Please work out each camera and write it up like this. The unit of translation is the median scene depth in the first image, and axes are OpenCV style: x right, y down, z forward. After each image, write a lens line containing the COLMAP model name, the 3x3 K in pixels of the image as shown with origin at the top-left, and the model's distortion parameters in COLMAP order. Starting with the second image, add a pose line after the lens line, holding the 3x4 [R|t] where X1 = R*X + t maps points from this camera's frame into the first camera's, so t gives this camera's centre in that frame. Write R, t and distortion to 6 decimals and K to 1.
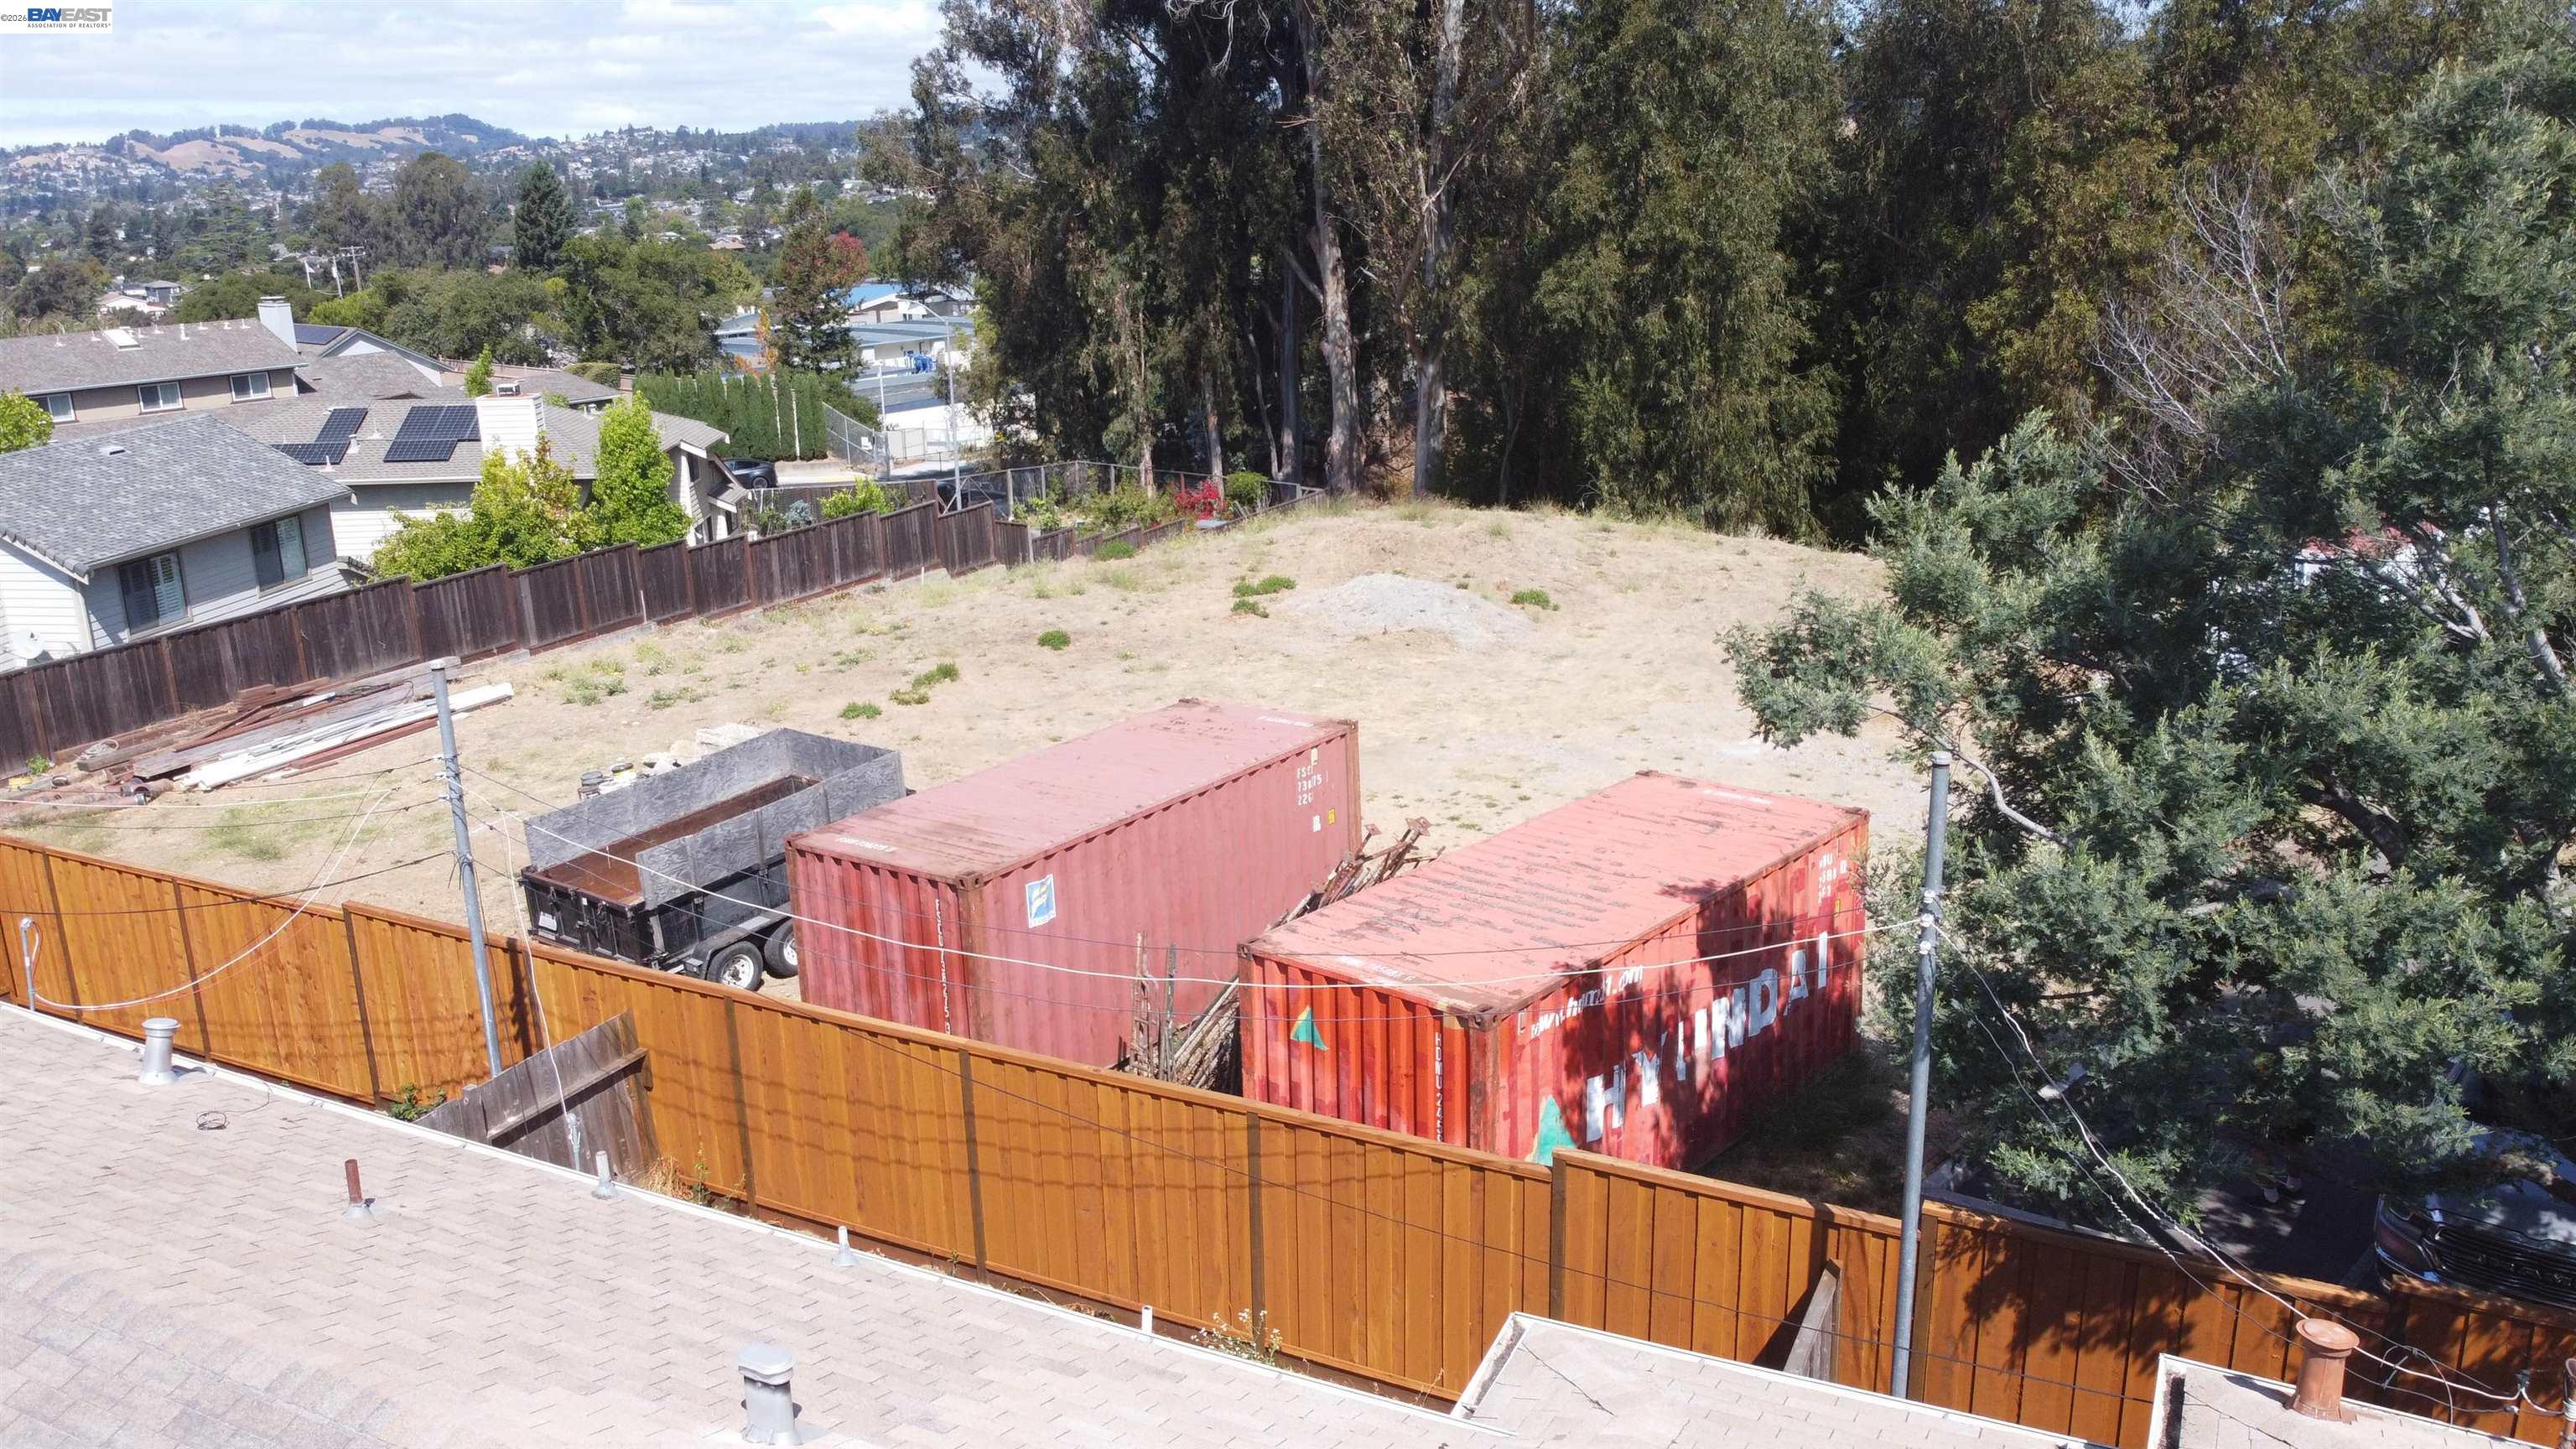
lens RADIAL K [[1949.4, 0, 1289.7], [0, 1949.4, 706.8], [0, 0, 1]] dist [0.008167, -0.012043]
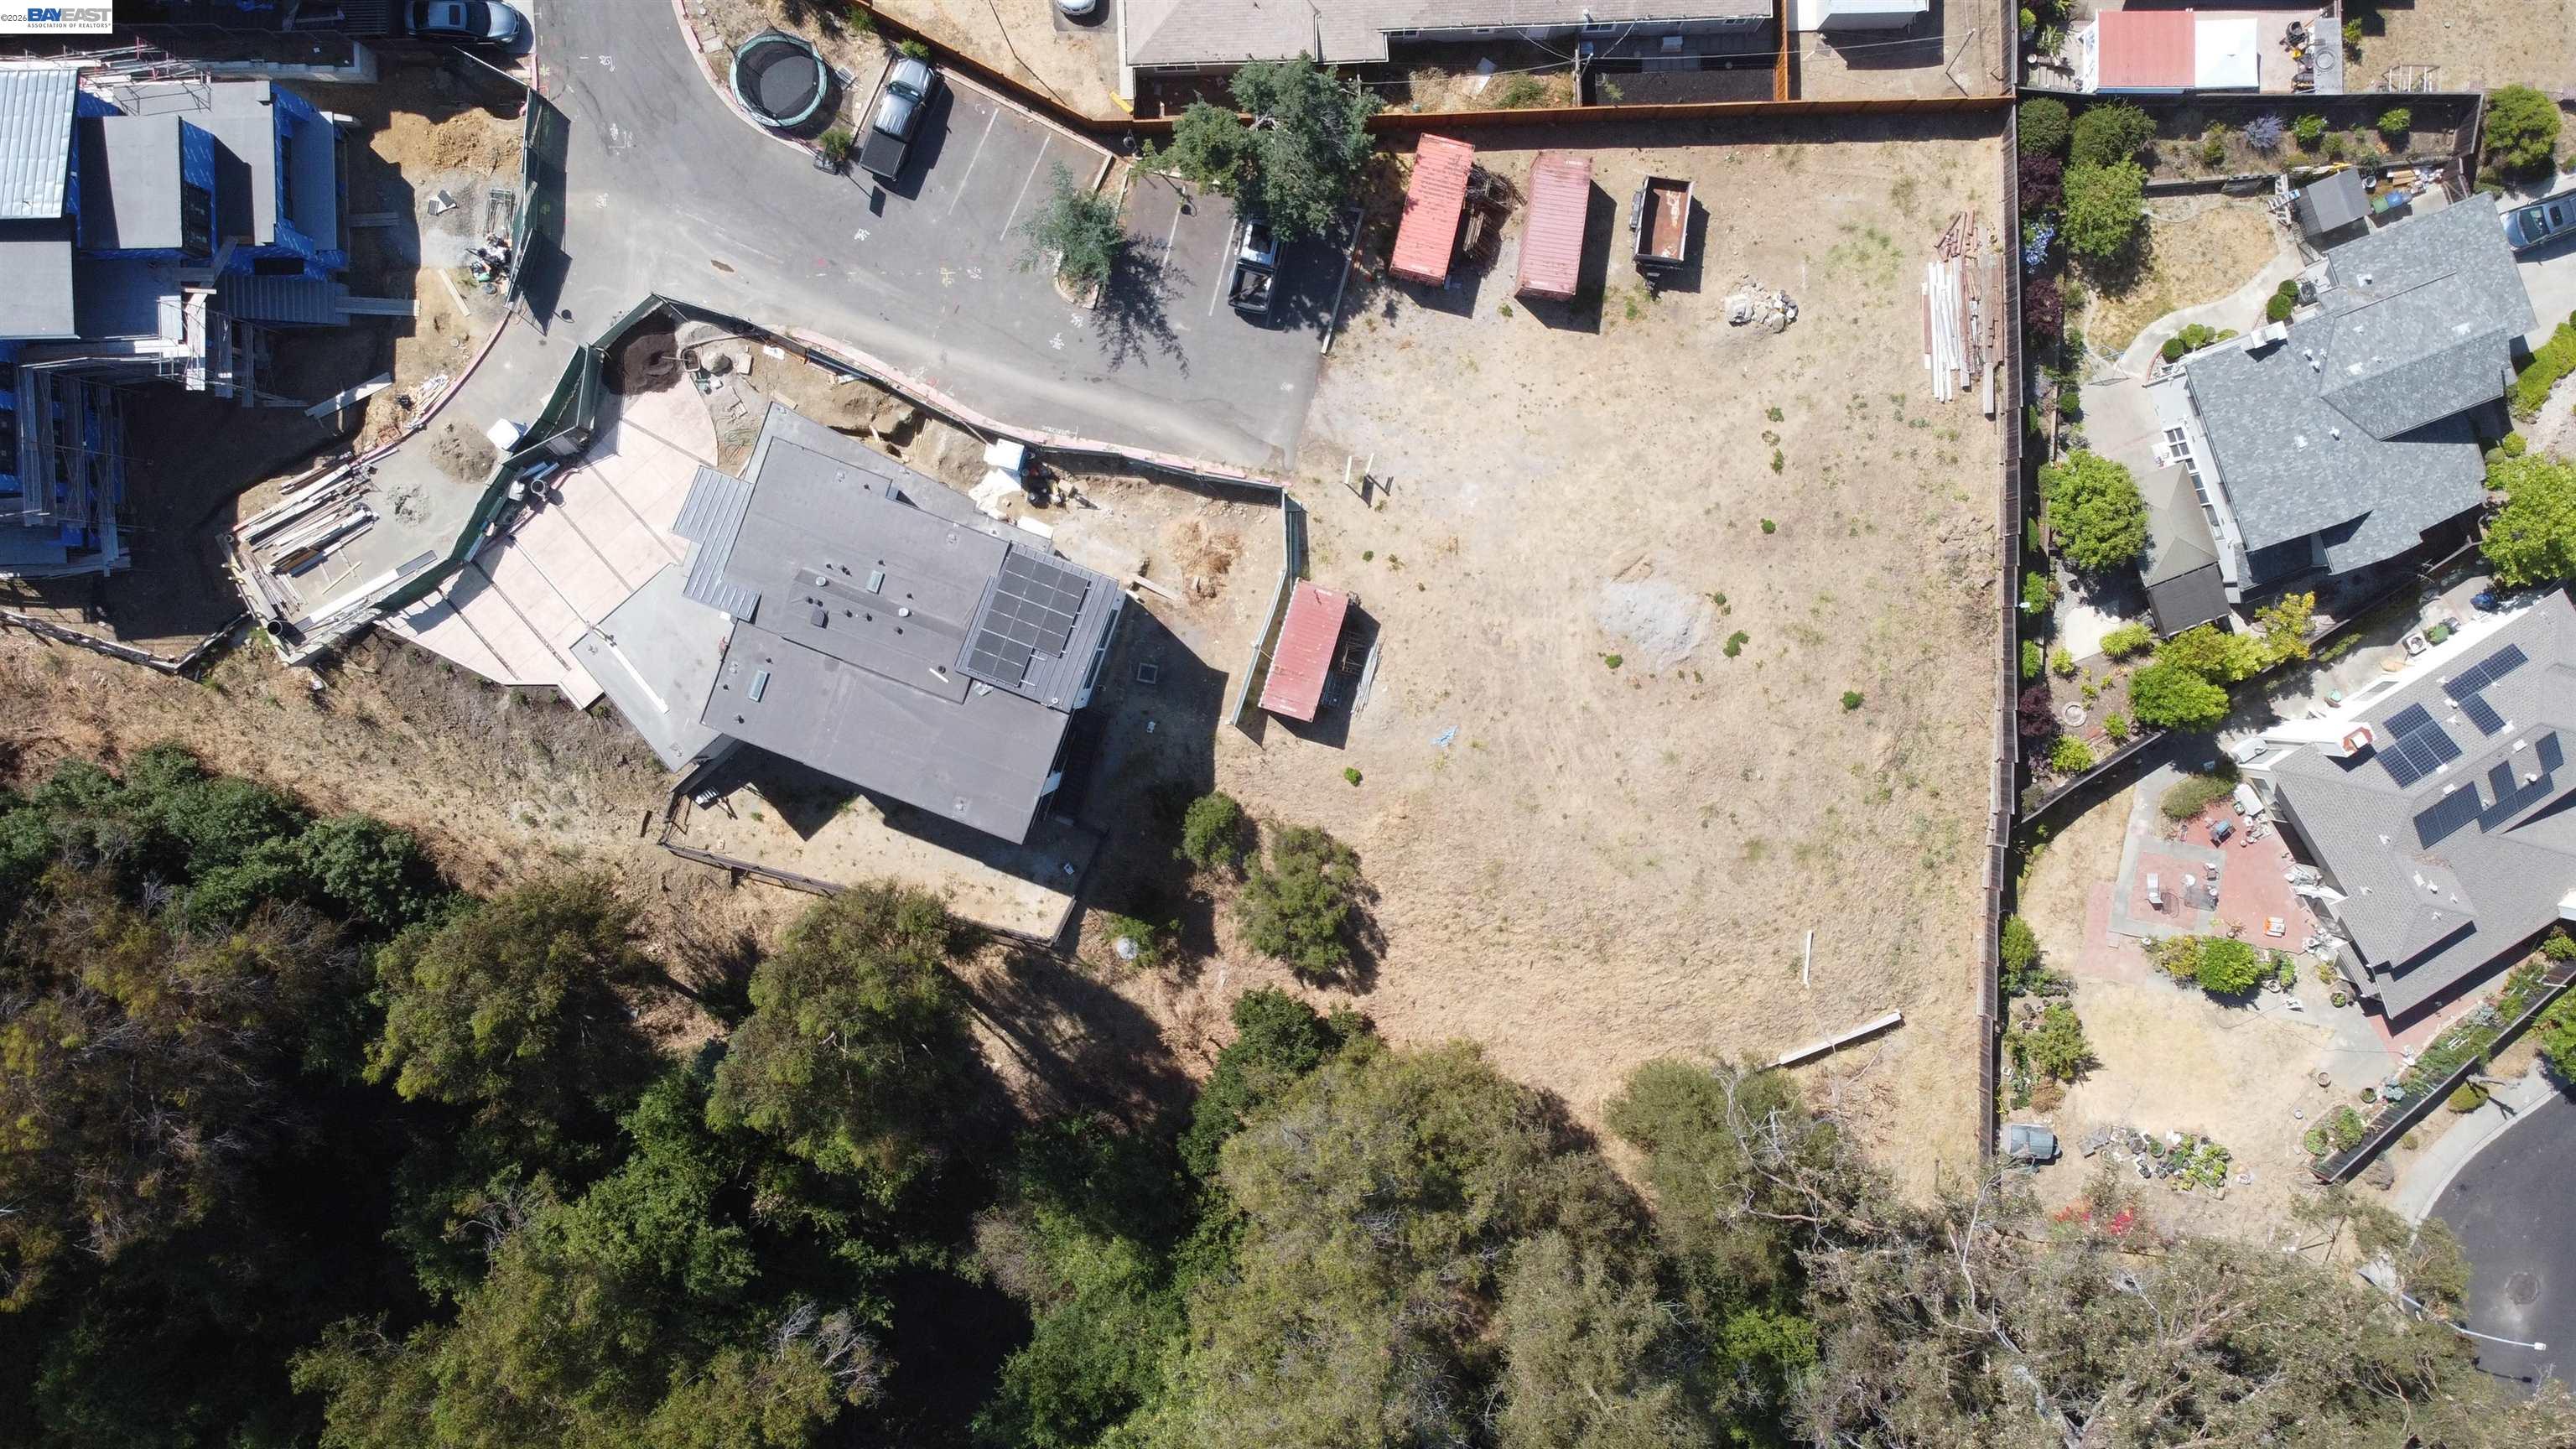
lens RADIAL K [[1949.4, 0, 1305.4], [0, 1949.4, 707.4], [0, 0, 1]] dist [0.008167, -0.012043]
pose [[-0.878169, 0.476569, 0.041239, 0.306425], [-0.103091, -0.272738, 0.956549, -1.836039], [0.467110, 0.835760, 0.288641, 0.162323]]
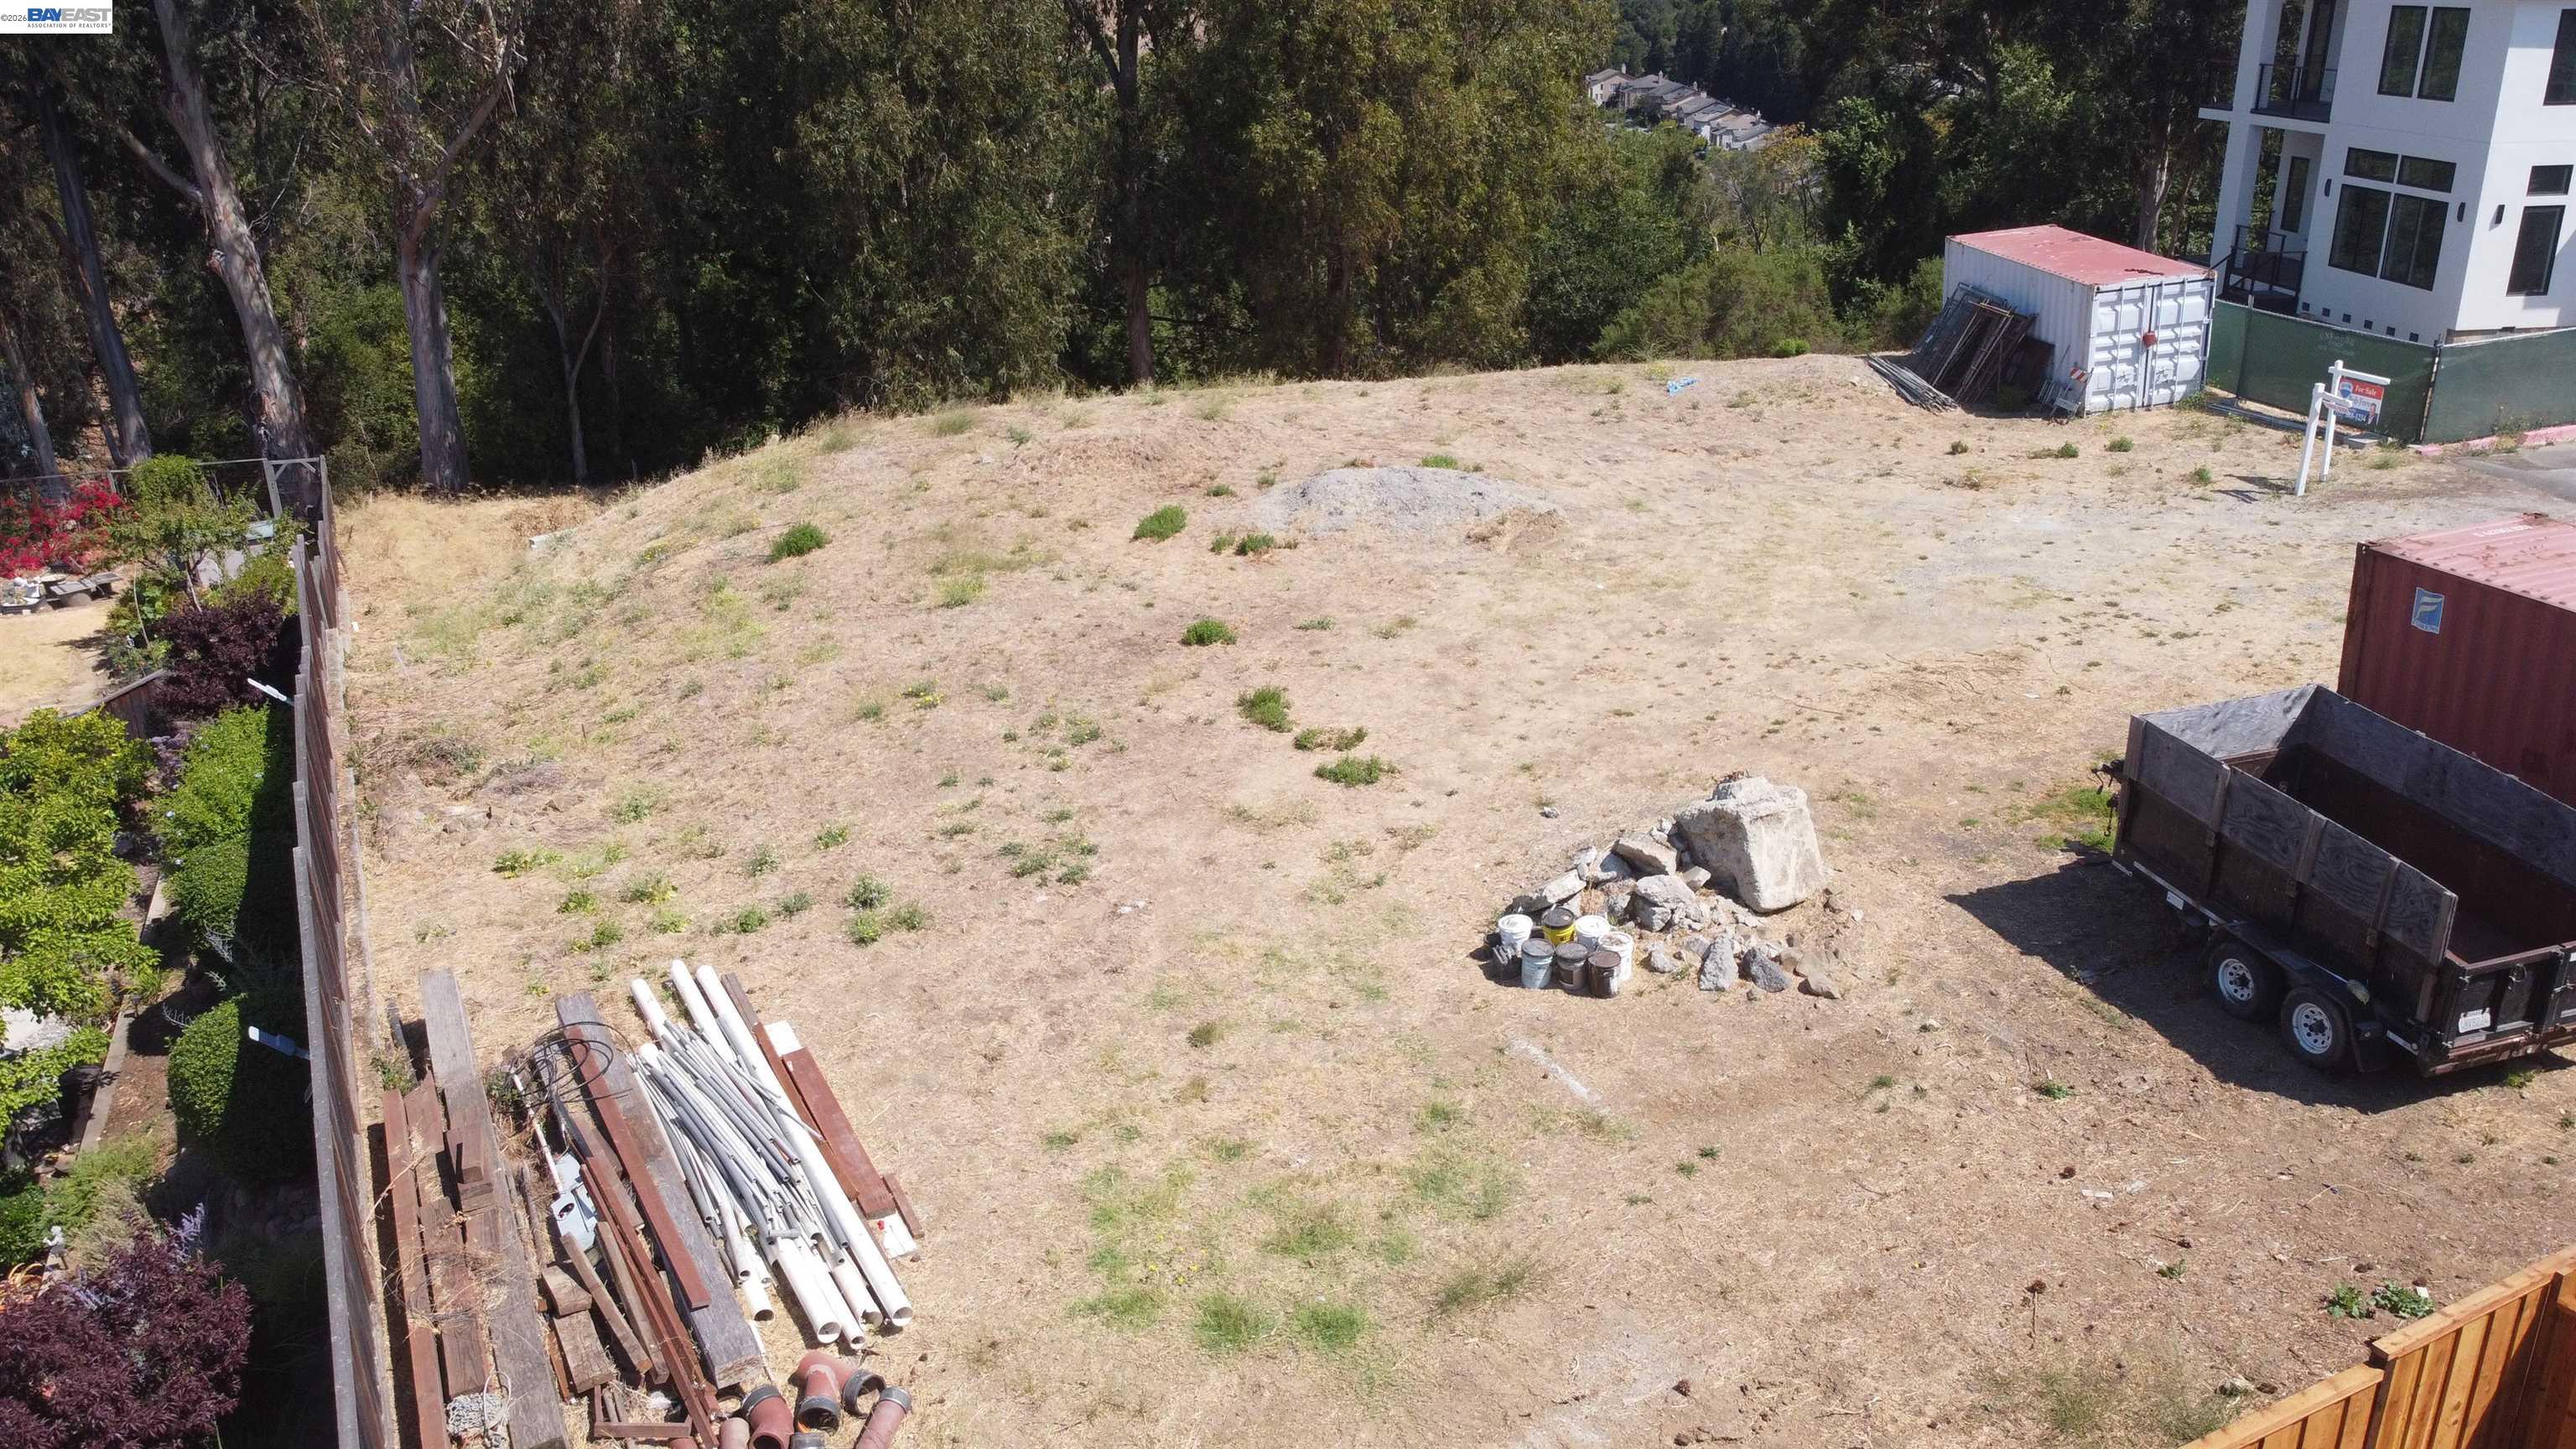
lens RADIAL K [[1949.4, 0, 1294.9], [0, 1949.4, 711.8], [0, 0, 1]] dist [0.008167, -0.012043]
pose [[0.592335, -0.284429, 0.753816, -0.511463], [0.230851, 0.956301, 0.179432, -0.100557], [-0.771911, 0.067735, 0.632111, 0.394907]]
